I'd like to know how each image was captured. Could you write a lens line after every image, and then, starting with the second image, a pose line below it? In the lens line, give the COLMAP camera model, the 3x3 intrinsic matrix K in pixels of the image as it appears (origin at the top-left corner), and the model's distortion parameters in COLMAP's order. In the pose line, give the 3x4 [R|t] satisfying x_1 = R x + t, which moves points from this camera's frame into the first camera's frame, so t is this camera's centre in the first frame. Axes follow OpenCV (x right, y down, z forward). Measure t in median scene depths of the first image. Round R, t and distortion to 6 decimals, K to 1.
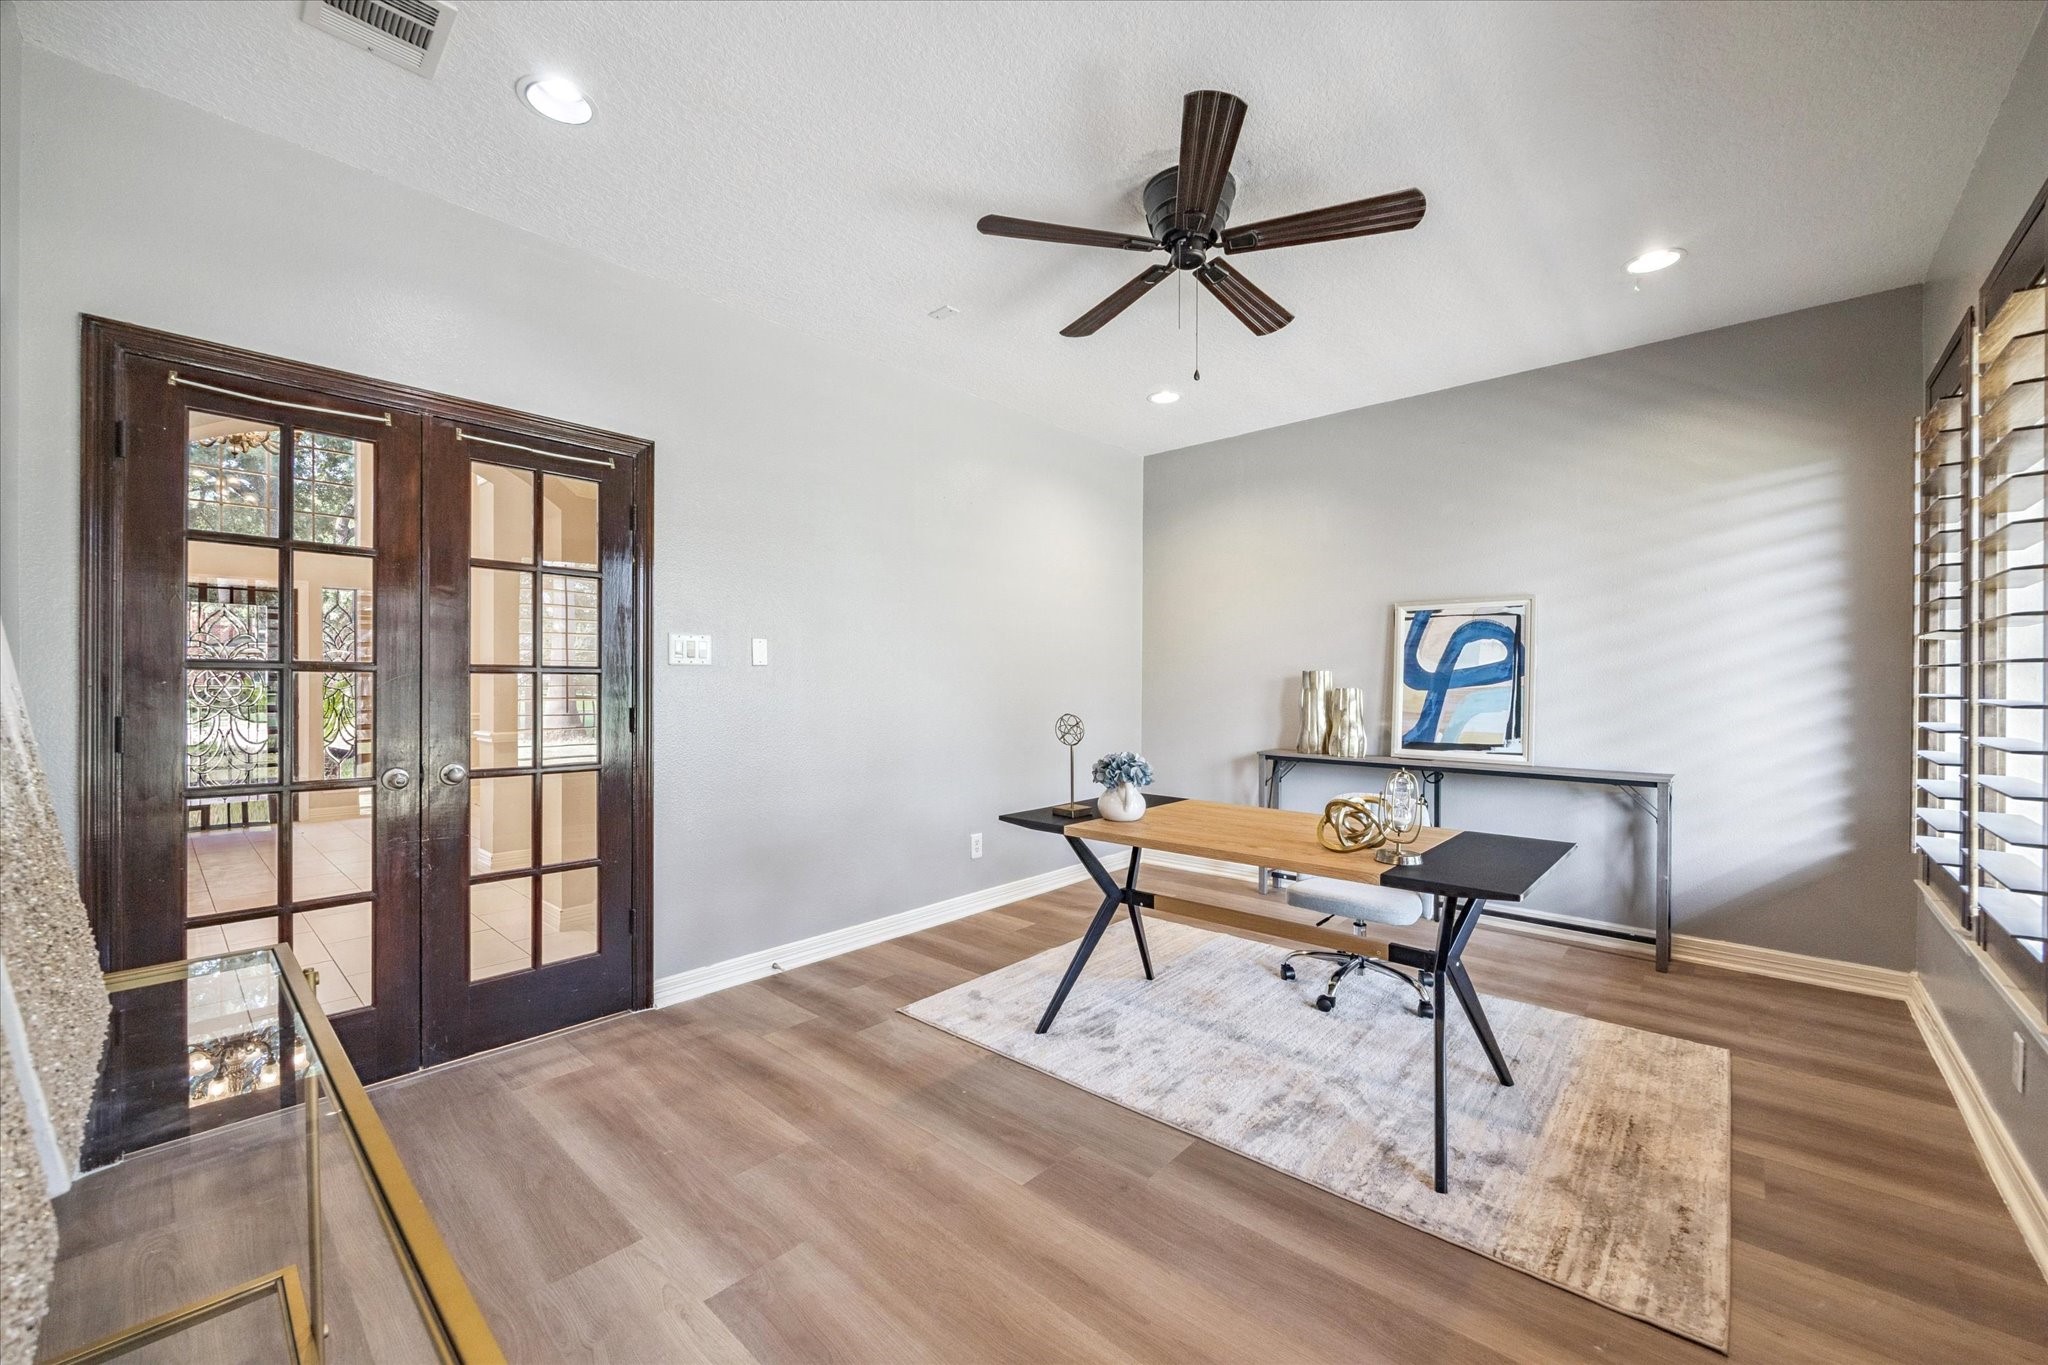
lens RADIAL K [[788.2, 0, 1024.0], [0, 788.2, 682.5], [0, 0, 1]] dist [-0.002016, -0.000104]
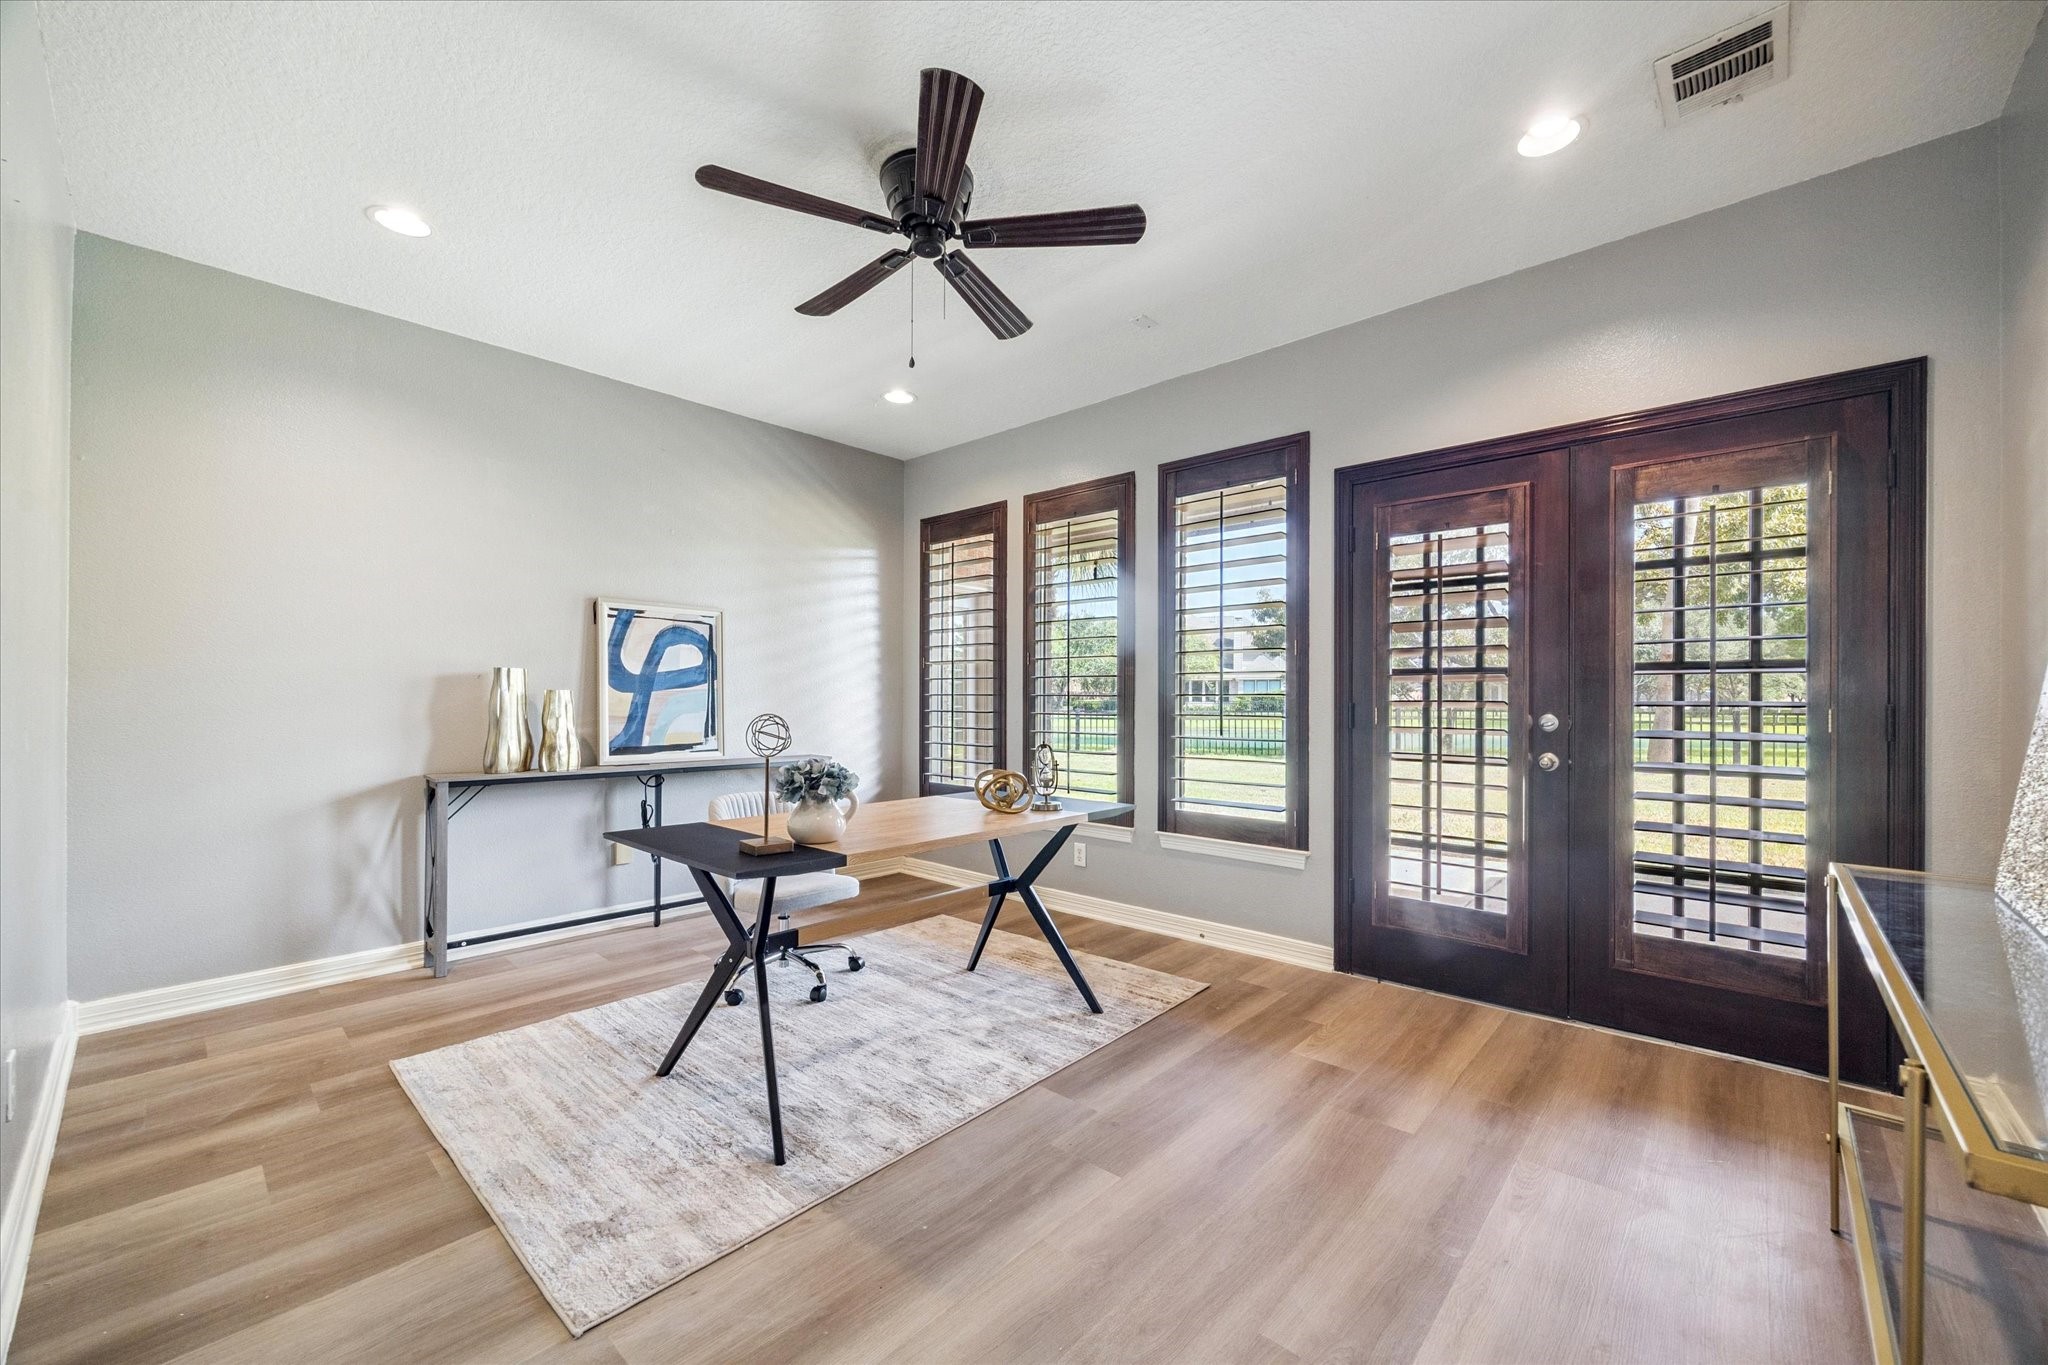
lens RADIAL K [[805.7, 0, 1026.3], [0, 805.7, 690.6], [0, 0, 1]] dist [-0.001465, -0.000071]
pose [[0.004863, 0.010507, 0.999933, -0.502281], [0.000030, 0.999945, -0.010508, 0.019037], [-0.999988, 0.000081, 0.004863, 0.549251]]
